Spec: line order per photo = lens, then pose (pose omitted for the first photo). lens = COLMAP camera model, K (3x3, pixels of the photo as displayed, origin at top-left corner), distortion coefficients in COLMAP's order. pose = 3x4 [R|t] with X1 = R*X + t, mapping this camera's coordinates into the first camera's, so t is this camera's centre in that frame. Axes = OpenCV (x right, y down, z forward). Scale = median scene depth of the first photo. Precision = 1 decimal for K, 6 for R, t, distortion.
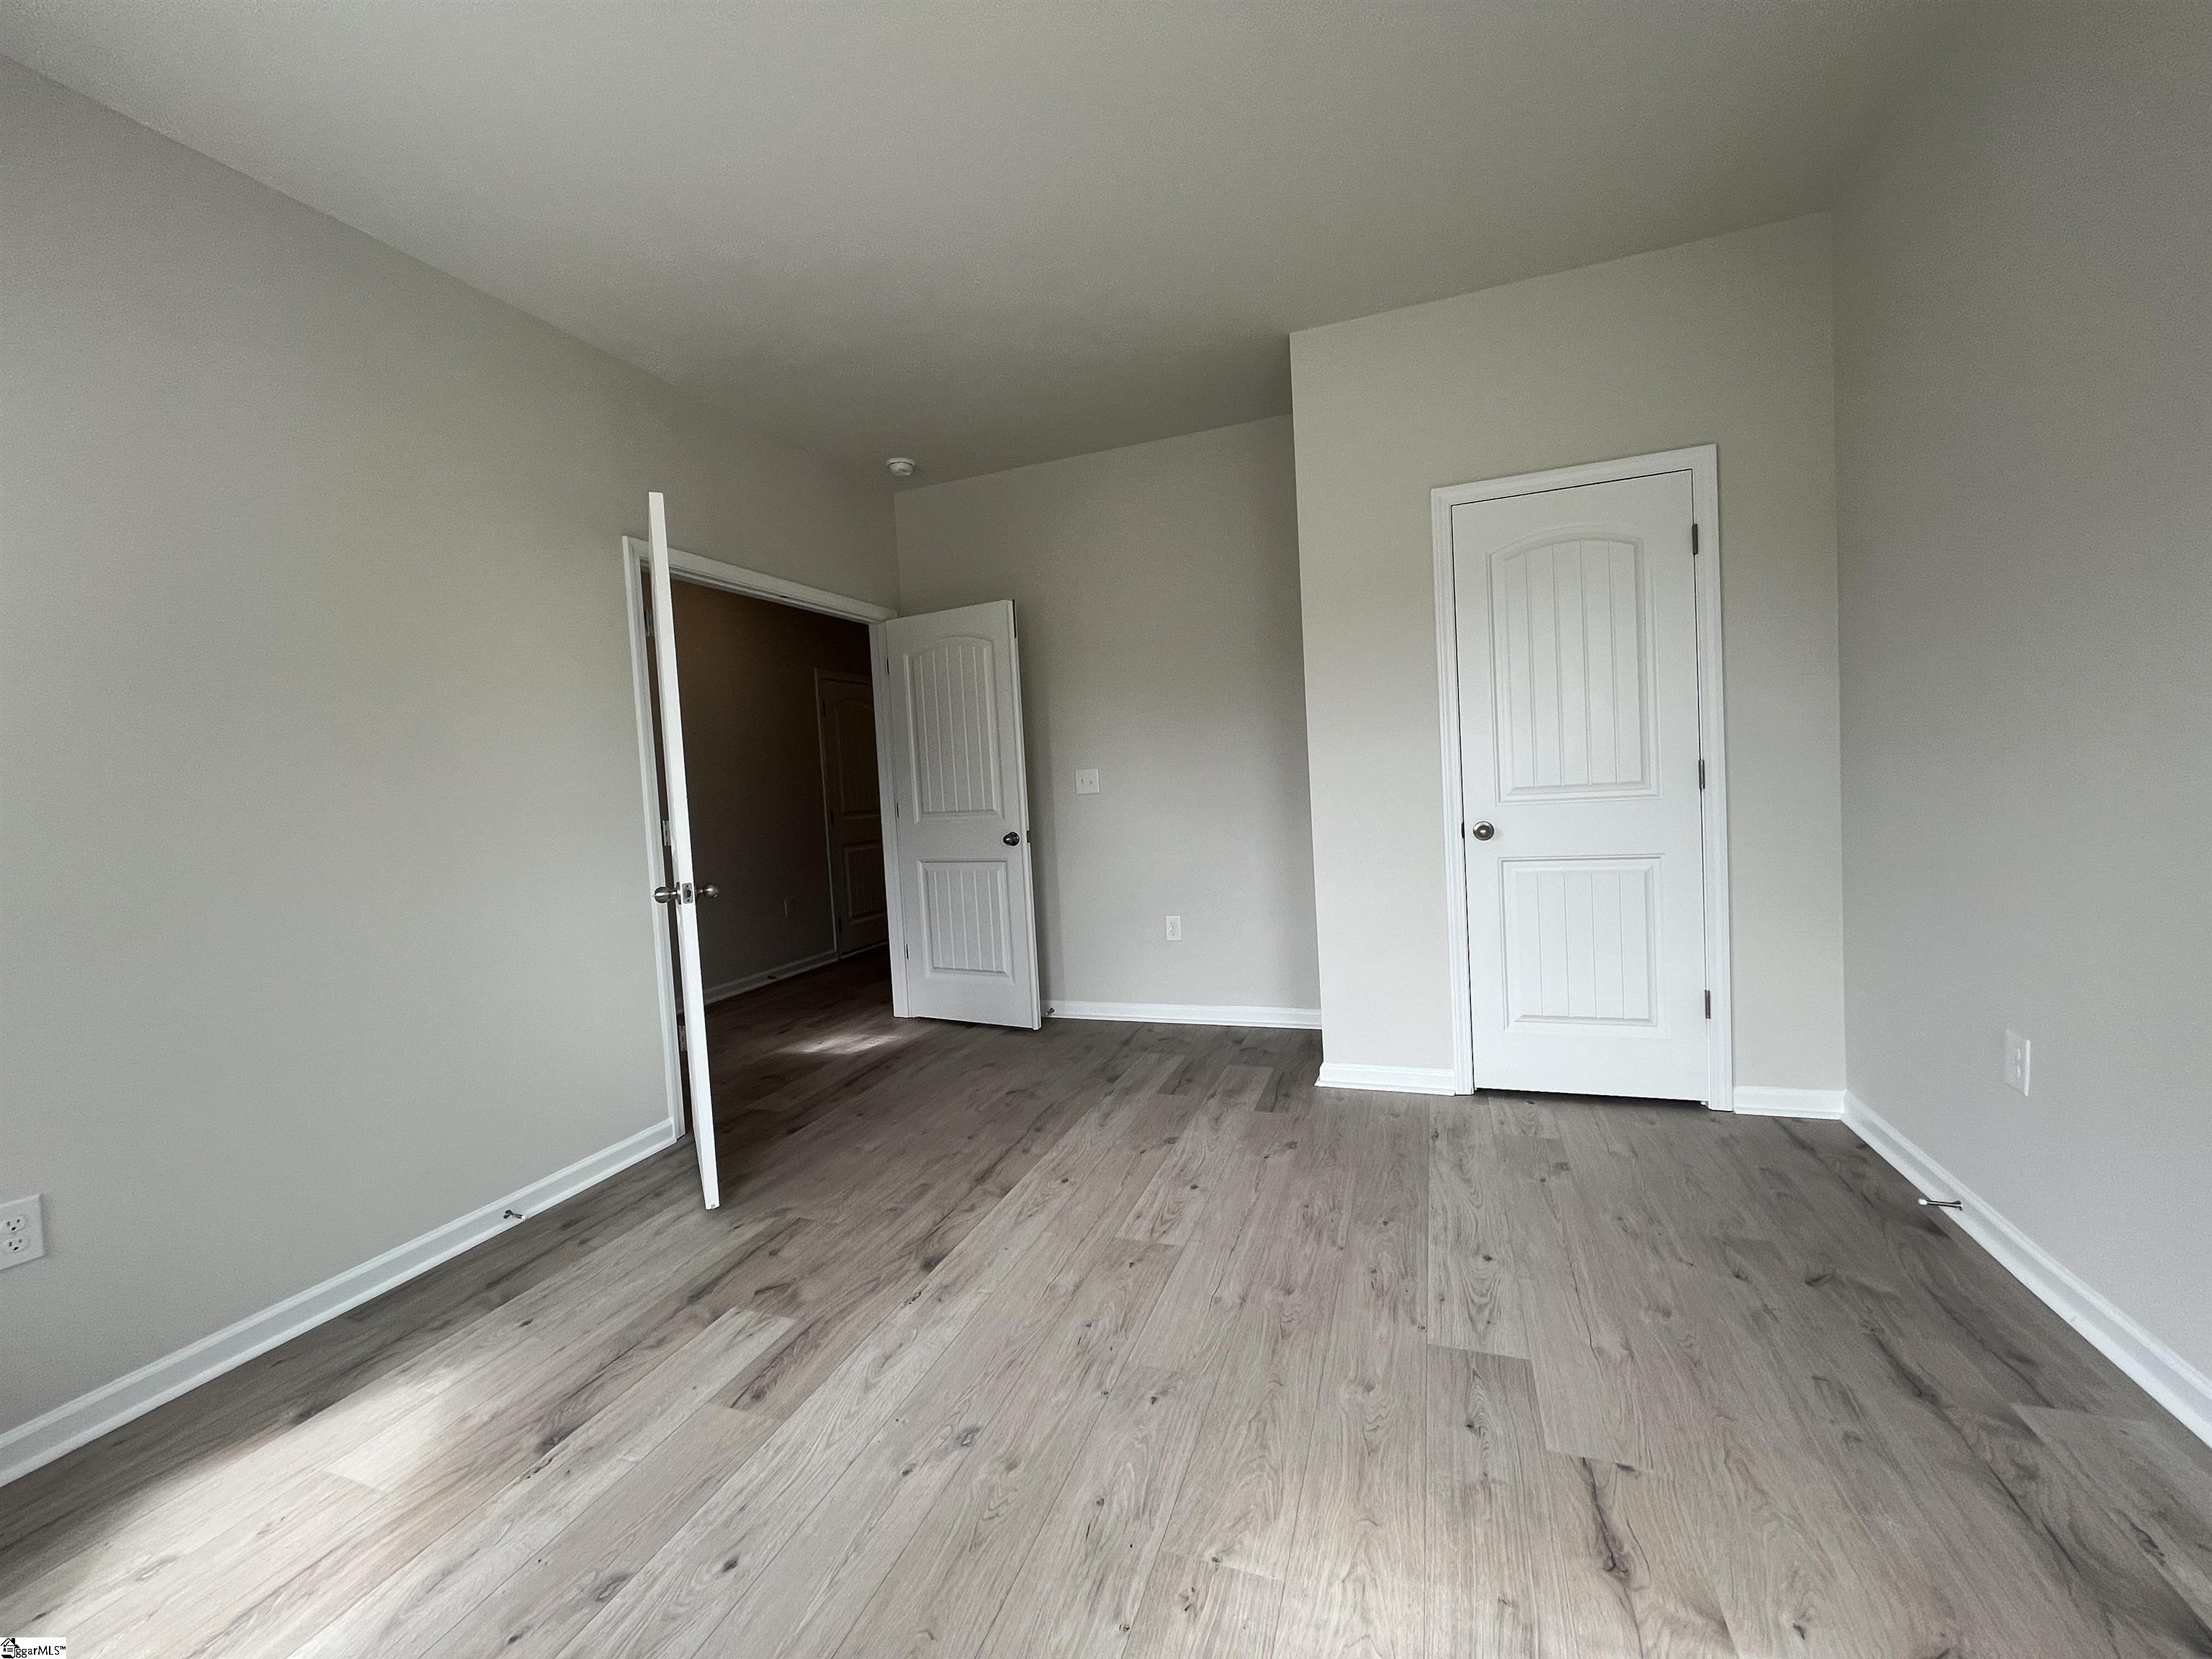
lens RADIAL K [[891.7, 0, 1098.9], [0, 891.7, 830.2], [0, 0, 1]] dist [0.000949, -0.000674]
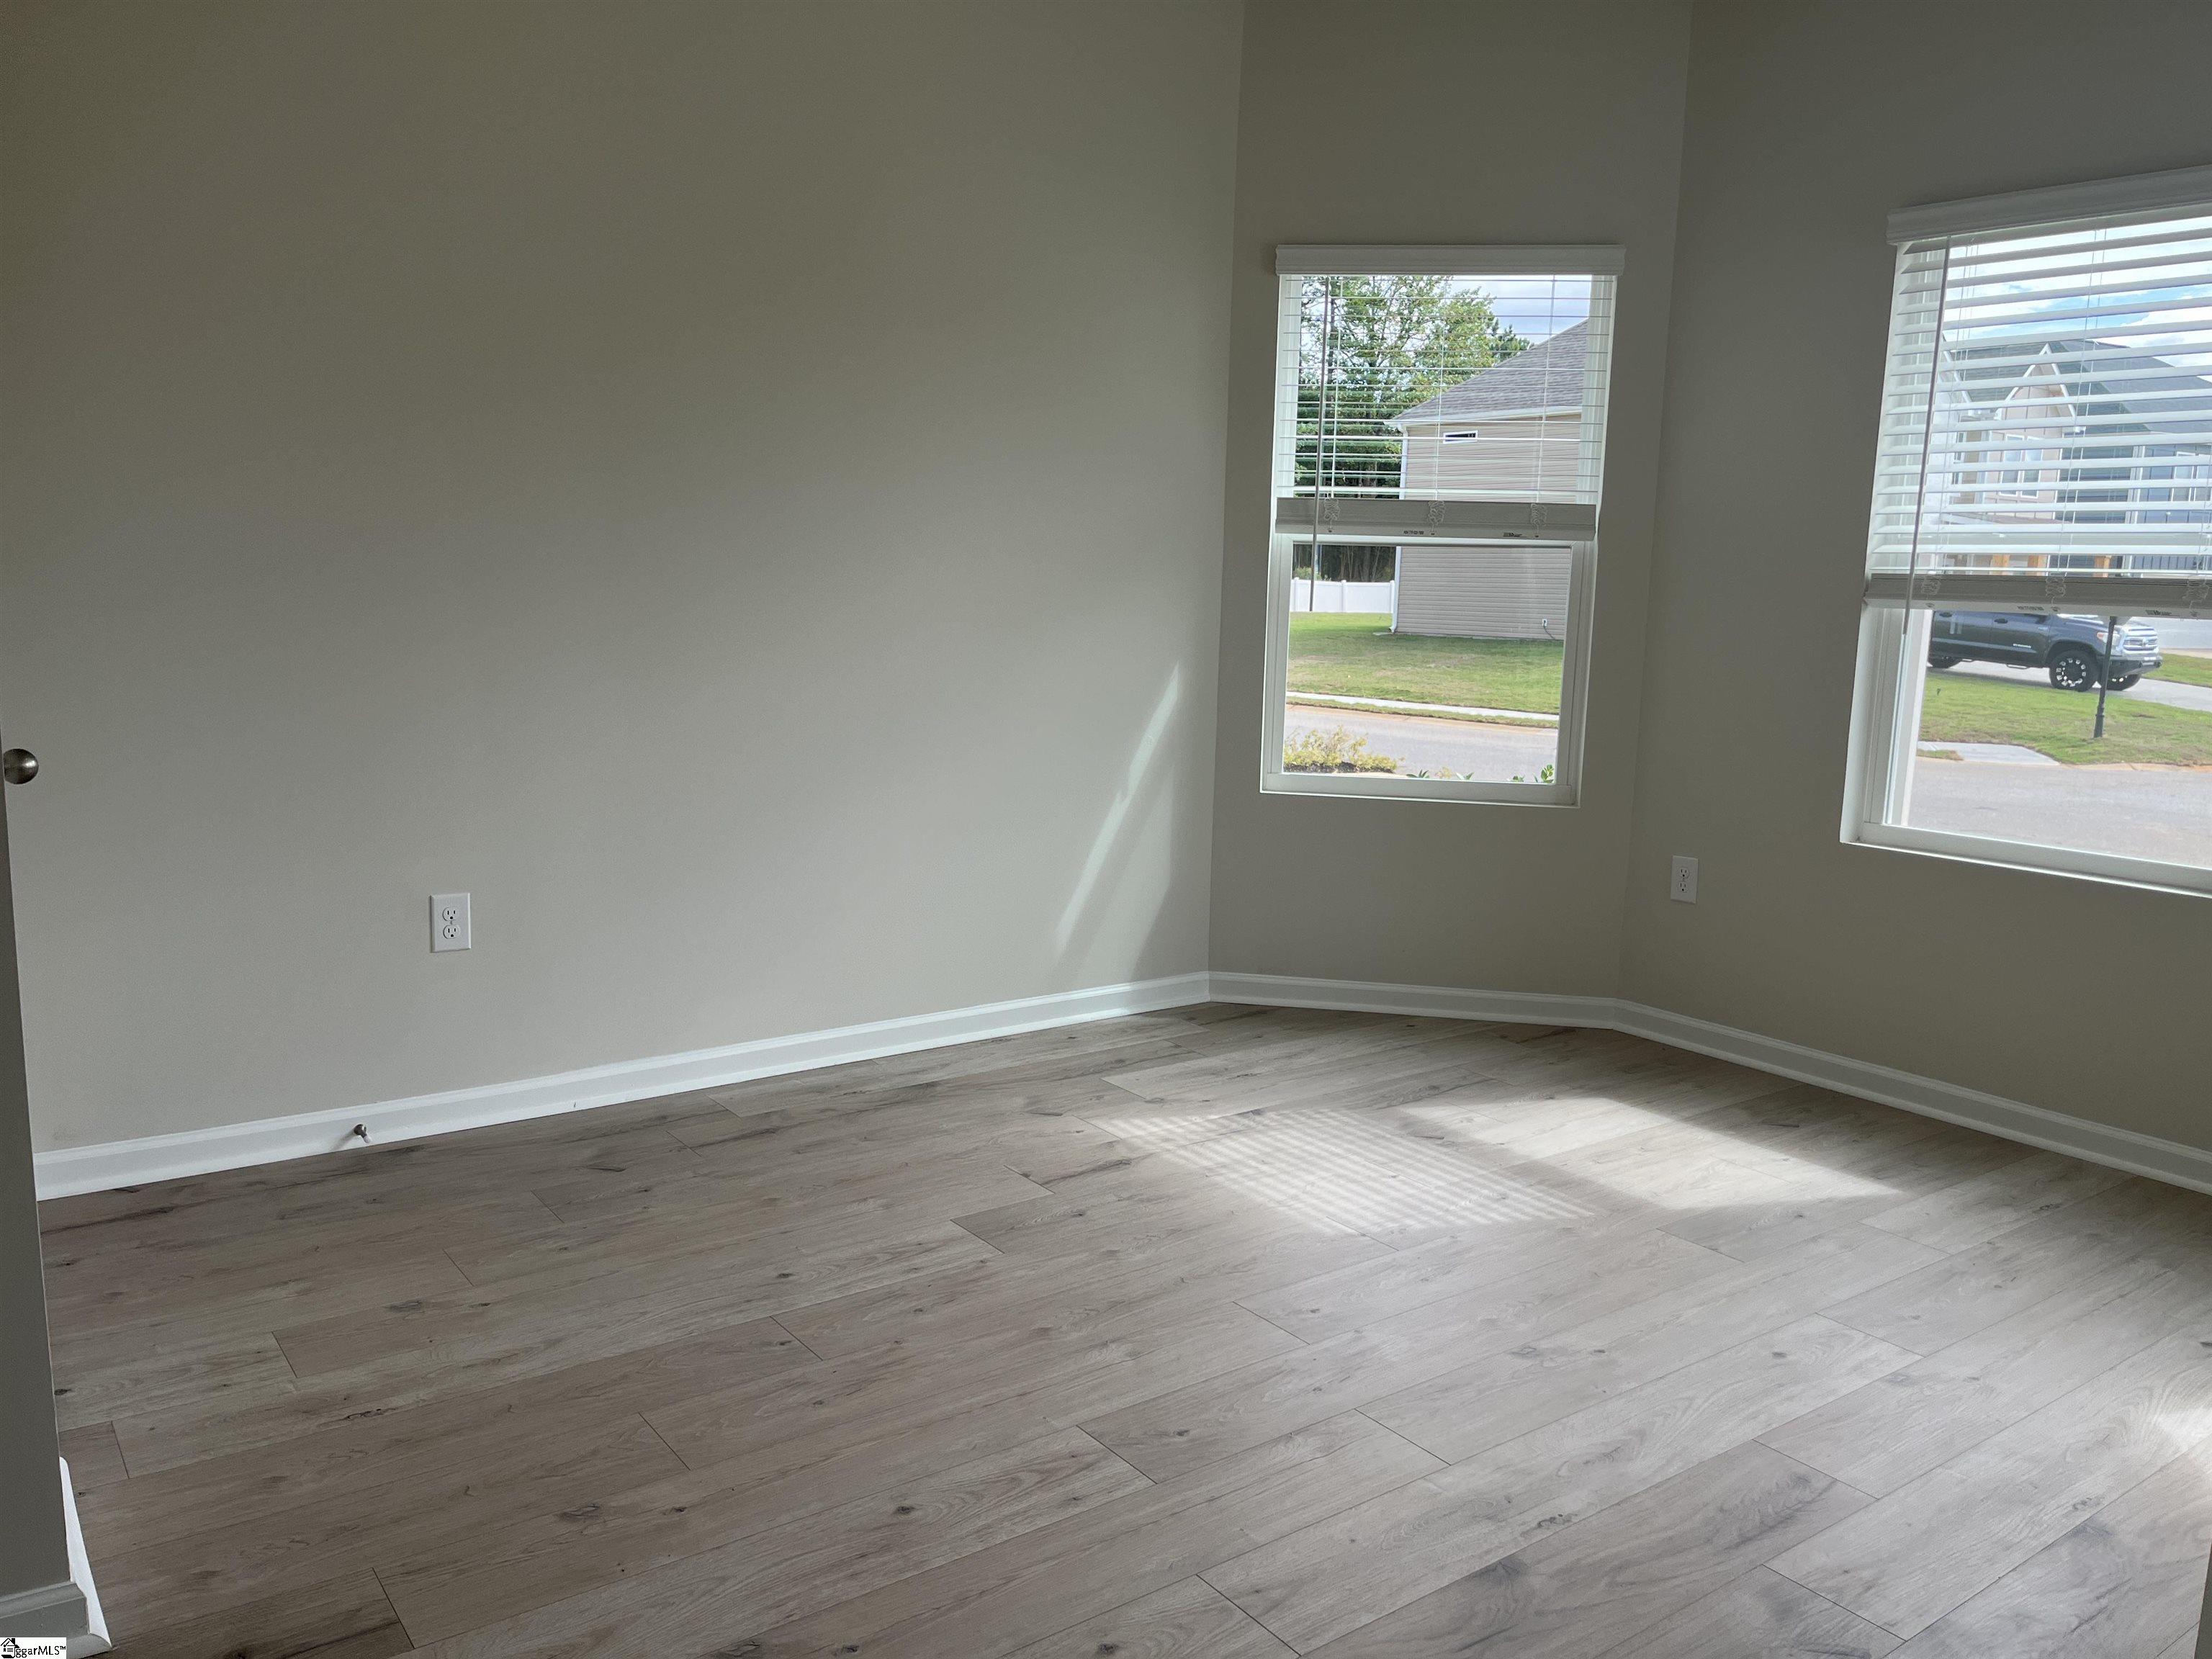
lens RADIAL K [[1663.1, 0, 1112.3], [0, 1663.1, 837.9], [0, 0, 1]] dist [0.013602, 0.002273]
pose [[-0.837182, -0.048027, 0.544811, -0.509542], [0.054791, 0.983761, 0.170917, -0.093210], [-0.544173, 0.172940, -0.820956, 1.872287]]
